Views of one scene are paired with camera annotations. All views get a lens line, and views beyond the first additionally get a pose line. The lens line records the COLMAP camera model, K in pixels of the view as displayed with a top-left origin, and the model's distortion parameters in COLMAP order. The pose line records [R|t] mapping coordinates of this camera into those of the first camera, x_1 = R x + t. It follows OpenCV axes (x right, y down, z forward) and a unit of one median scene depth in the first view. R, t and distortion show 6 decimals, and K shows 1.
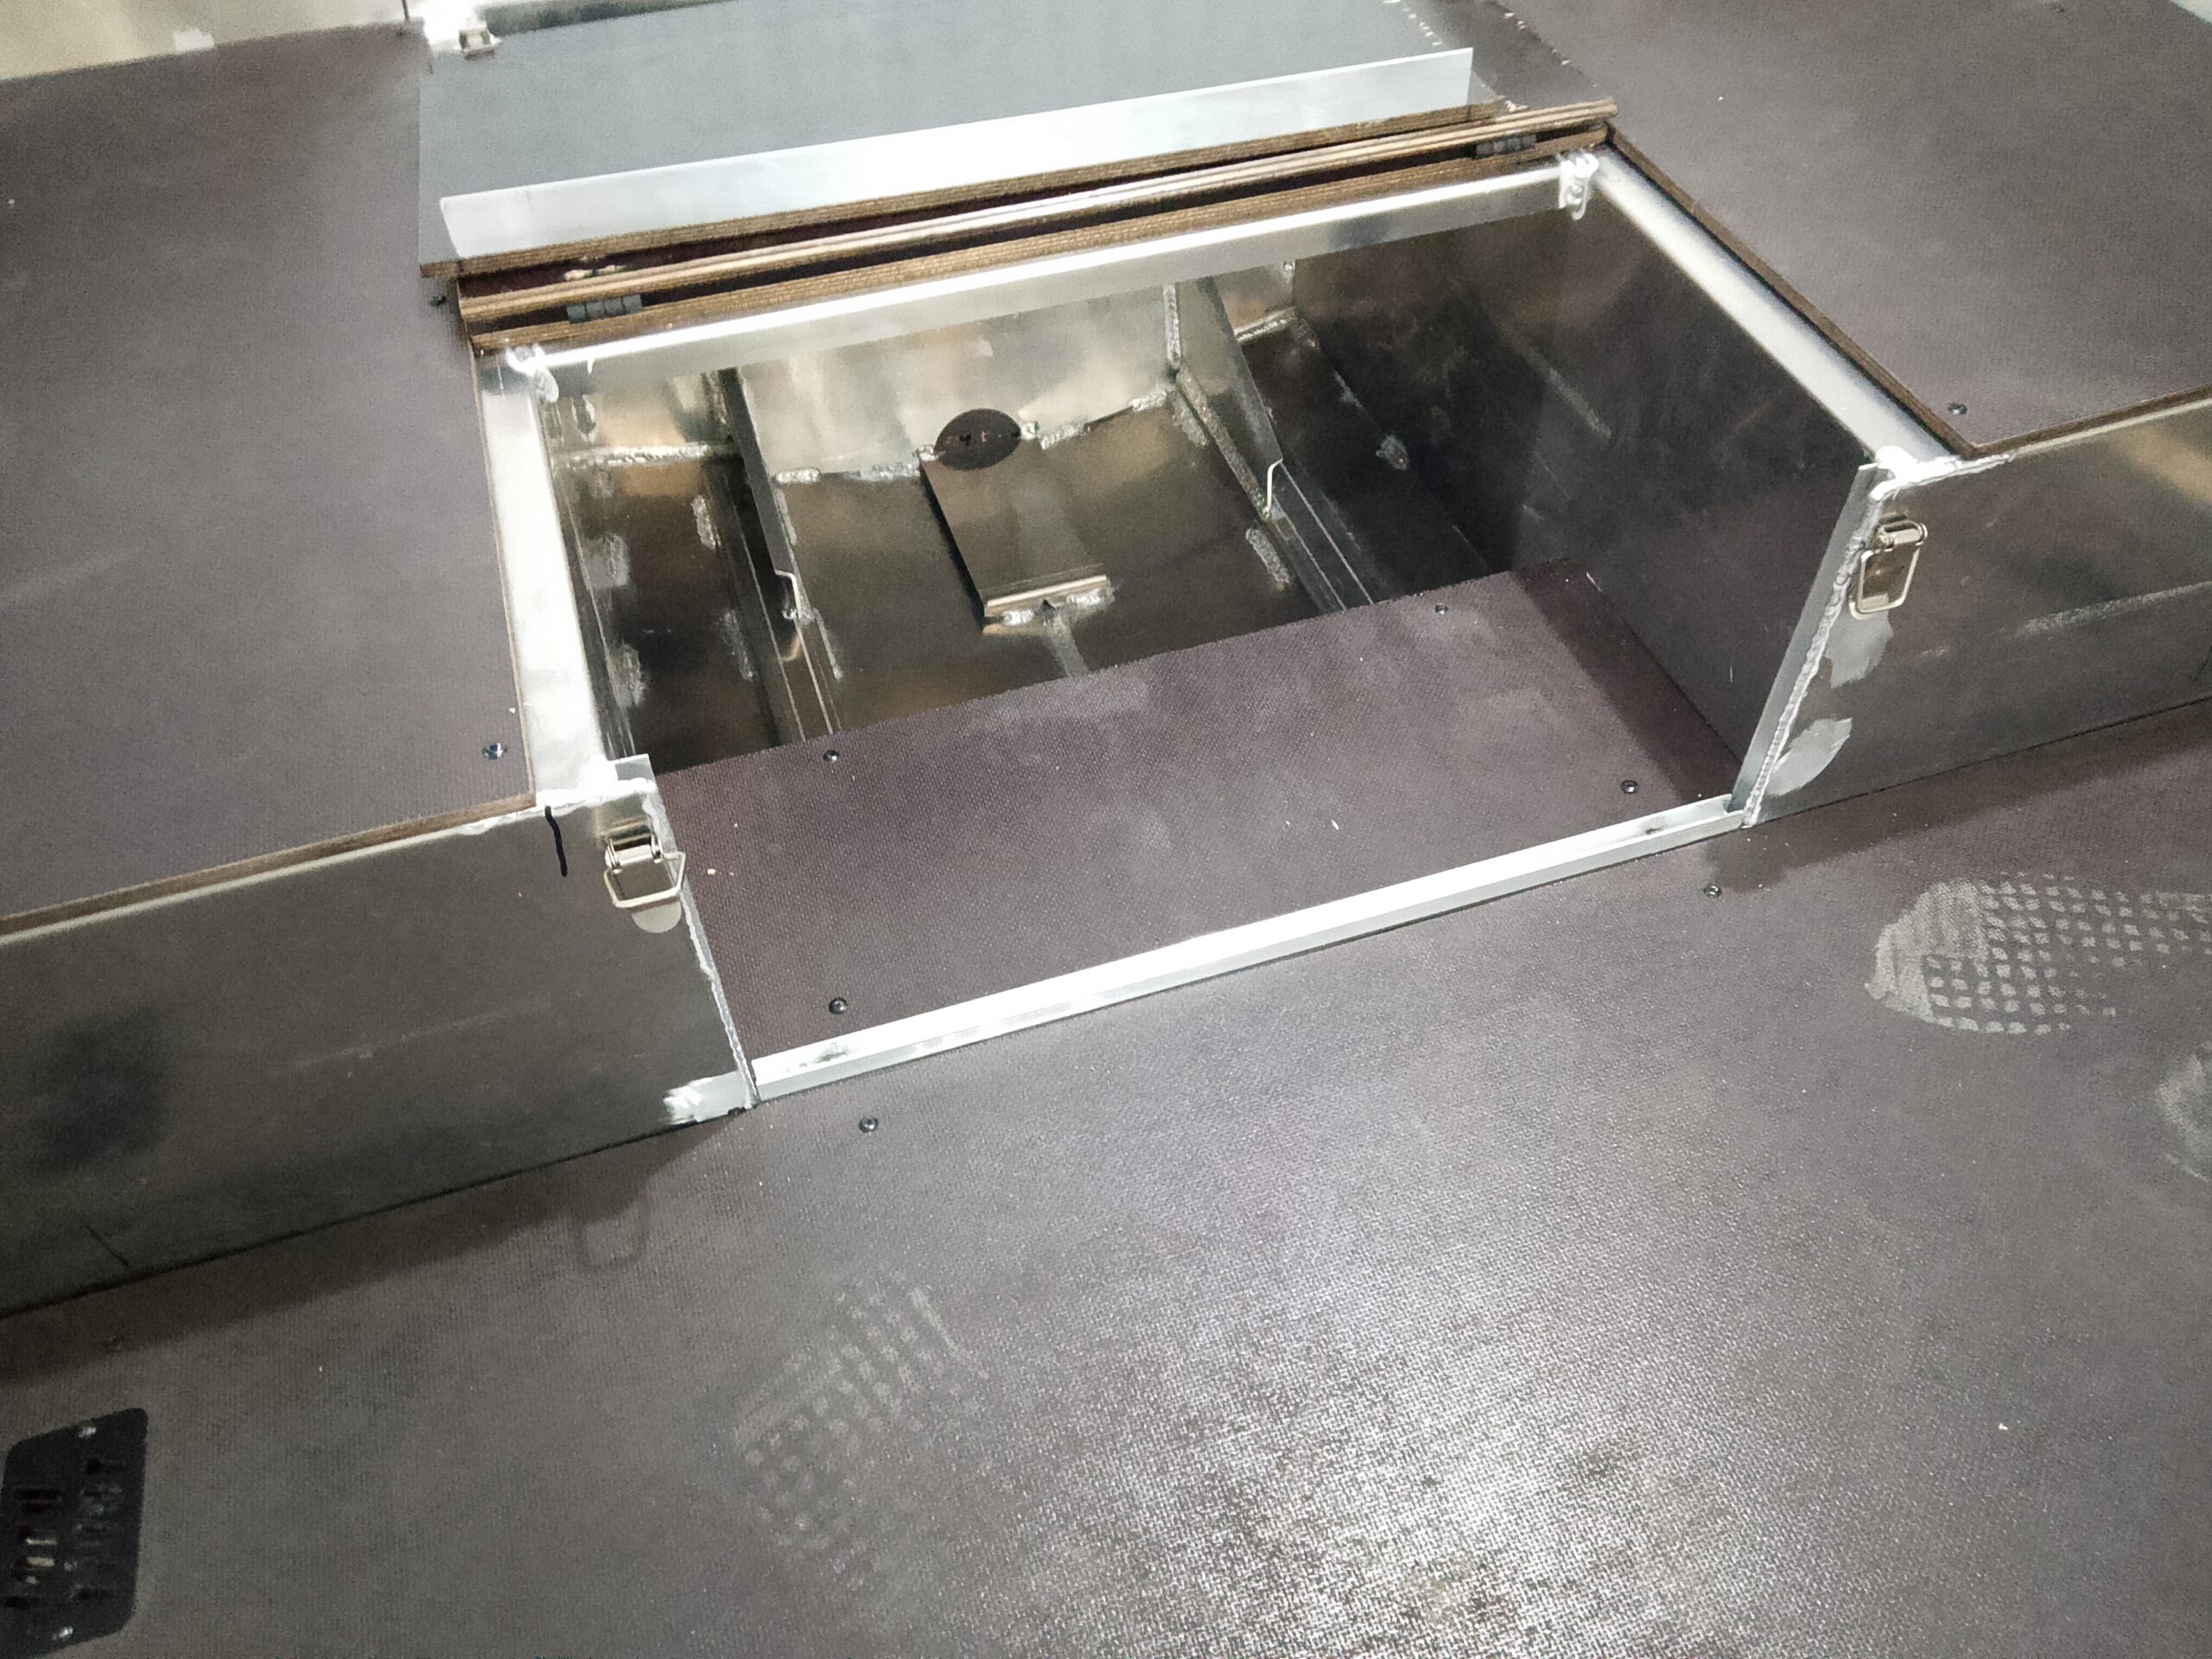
lens RADIAL K [[1805.2, 0, 1106.0], [0, 1805.2, 829.5], [0, 0, 1]] dist [0.098365, -0.150673]
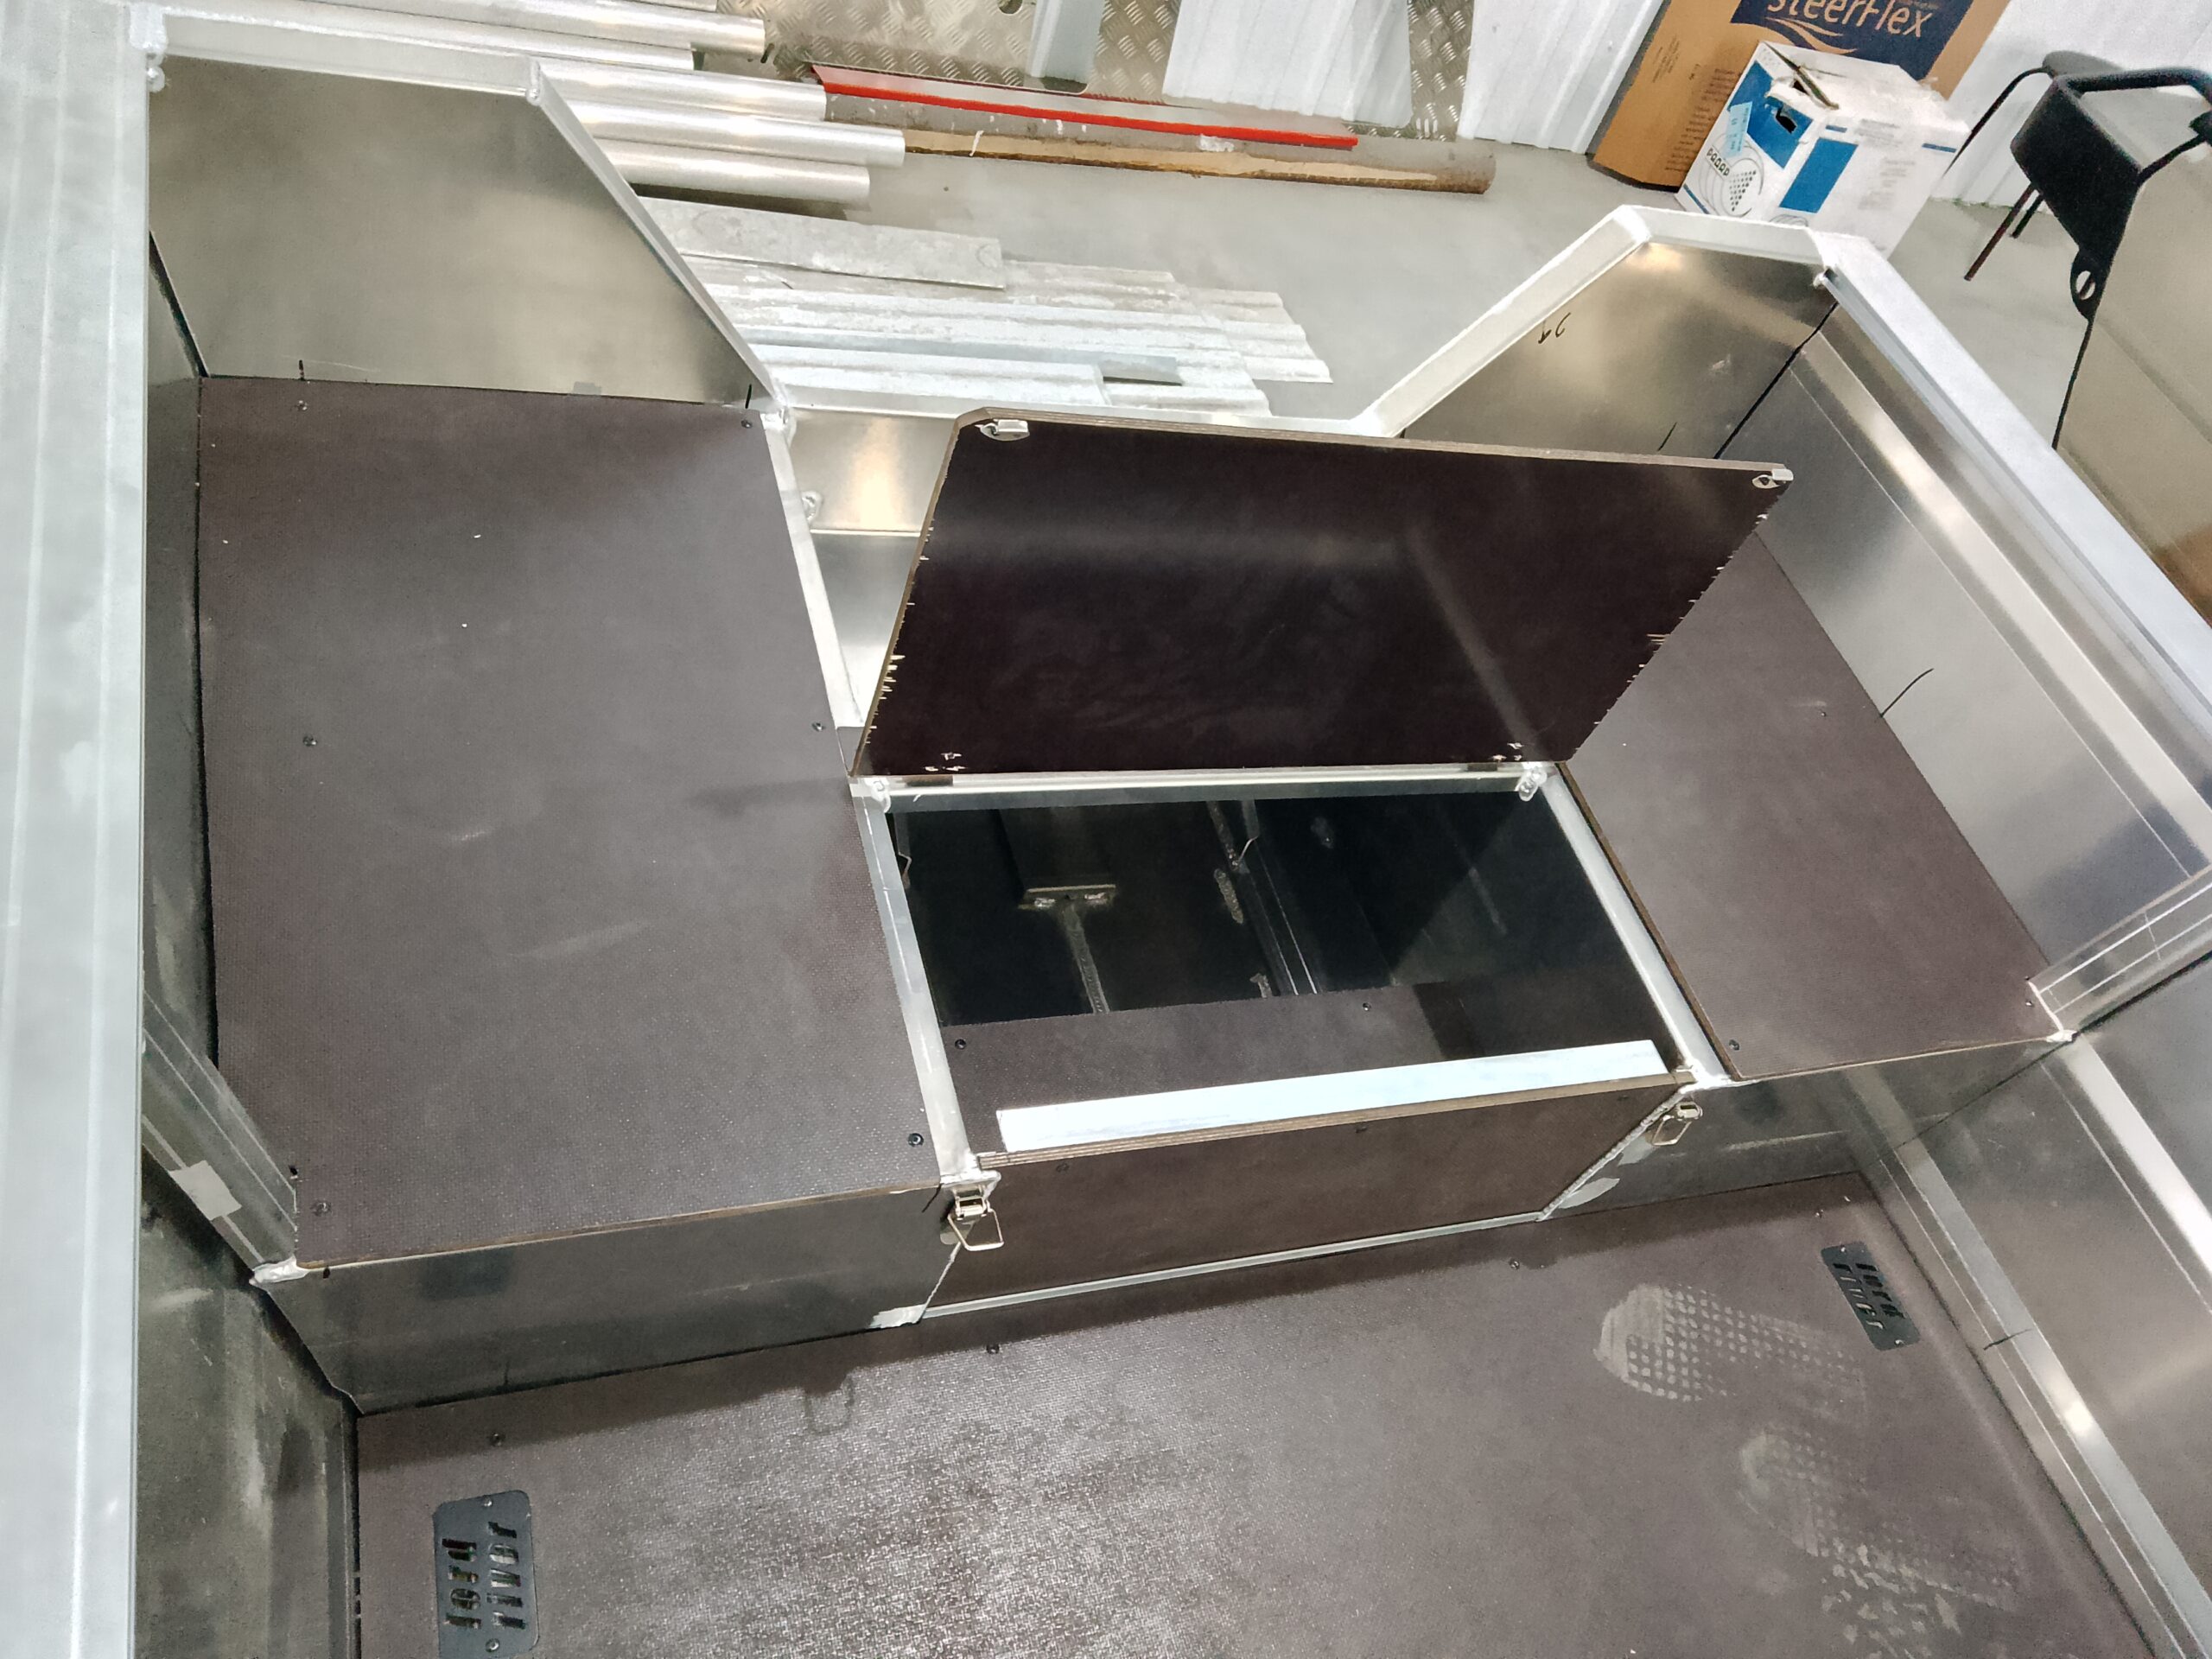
lens RADIAL K [[1805.2, 0, 1106.0], [0, 1805.2, 829.5], [0, 0, 1]] dist [0.098365, -0.150673]
pose [[0.948362, 0.221217, 0.227316, -0.455821], [-0.230946, 0.972822, 0.016784, -0.285943], [-0.217425, -0.068415, 0.973676, -0.439399]]
